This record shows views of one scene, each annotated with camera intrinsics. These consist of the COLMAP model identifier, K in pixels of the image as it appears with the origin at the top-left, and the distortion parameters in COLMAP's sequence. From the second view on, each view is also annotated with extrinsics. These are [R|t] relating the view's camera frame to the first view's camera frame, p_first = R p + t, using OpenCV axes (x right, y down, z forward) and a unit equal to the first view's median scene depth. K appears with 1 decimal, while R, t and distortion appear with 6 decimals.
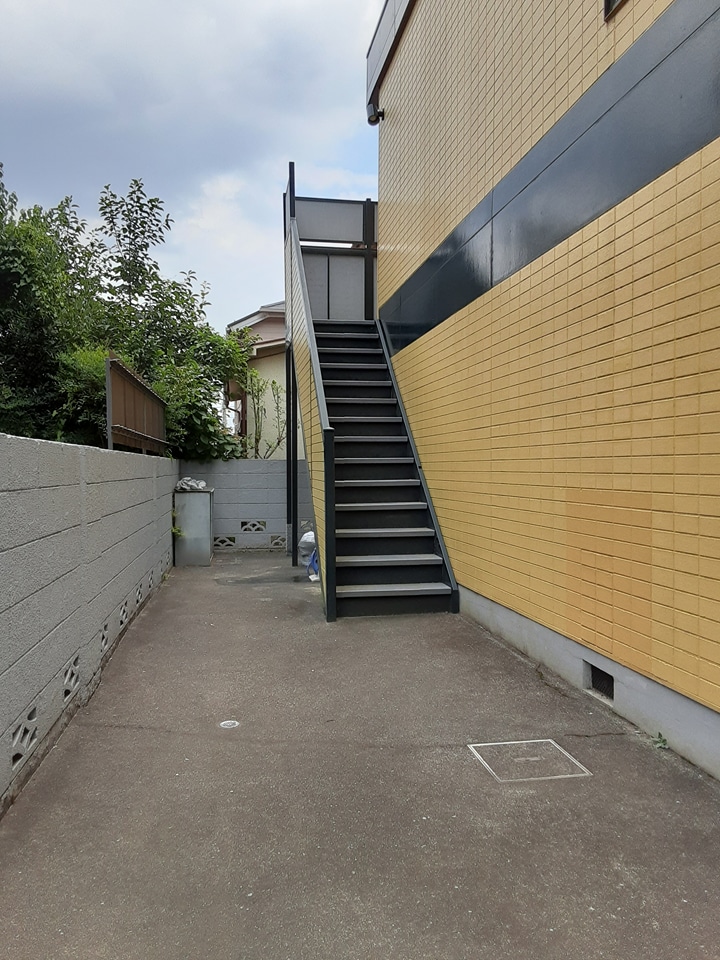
lens RADIAL K [[771.0, 0, 342.3], [0, 771.0, 477.1], [0, 0, 1]] dist [0.138034, -0.199934]
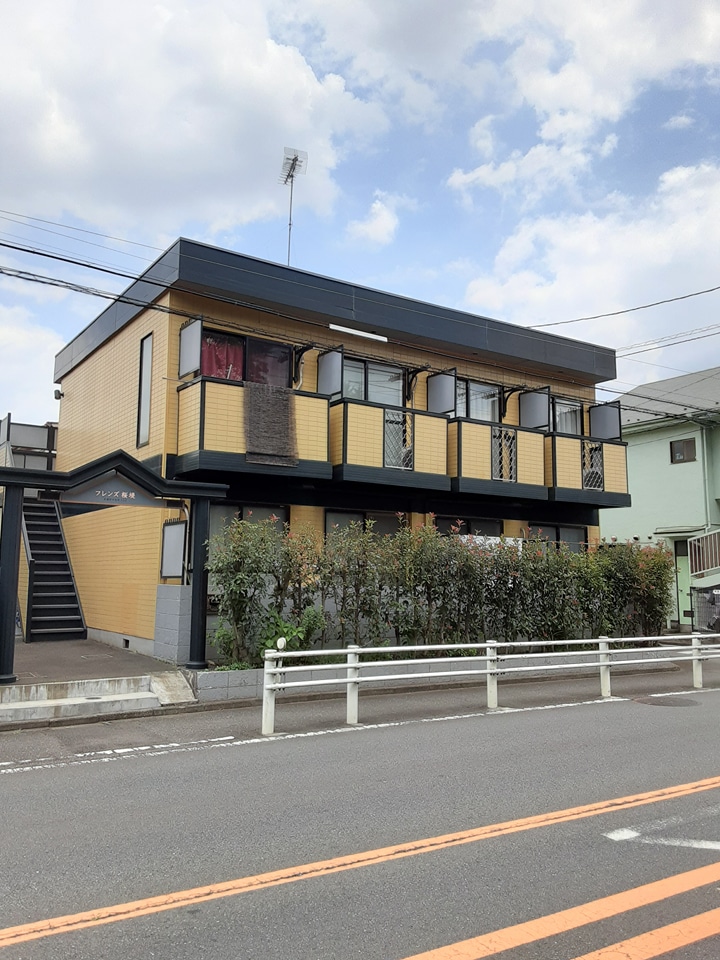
lens RADIAL K [[774.5, 0, 345.8], [0, 774.5, 484.4], [0, 0, 1]] dist [0.126314, -0.221602]
pose [[0.909037, 0.066100, 0.411440, -0.215014], [-0.012021, 0.991088, -0.132666, 0.024411], [-0.416542, 0.115652, 0.901730, -2.266705]]
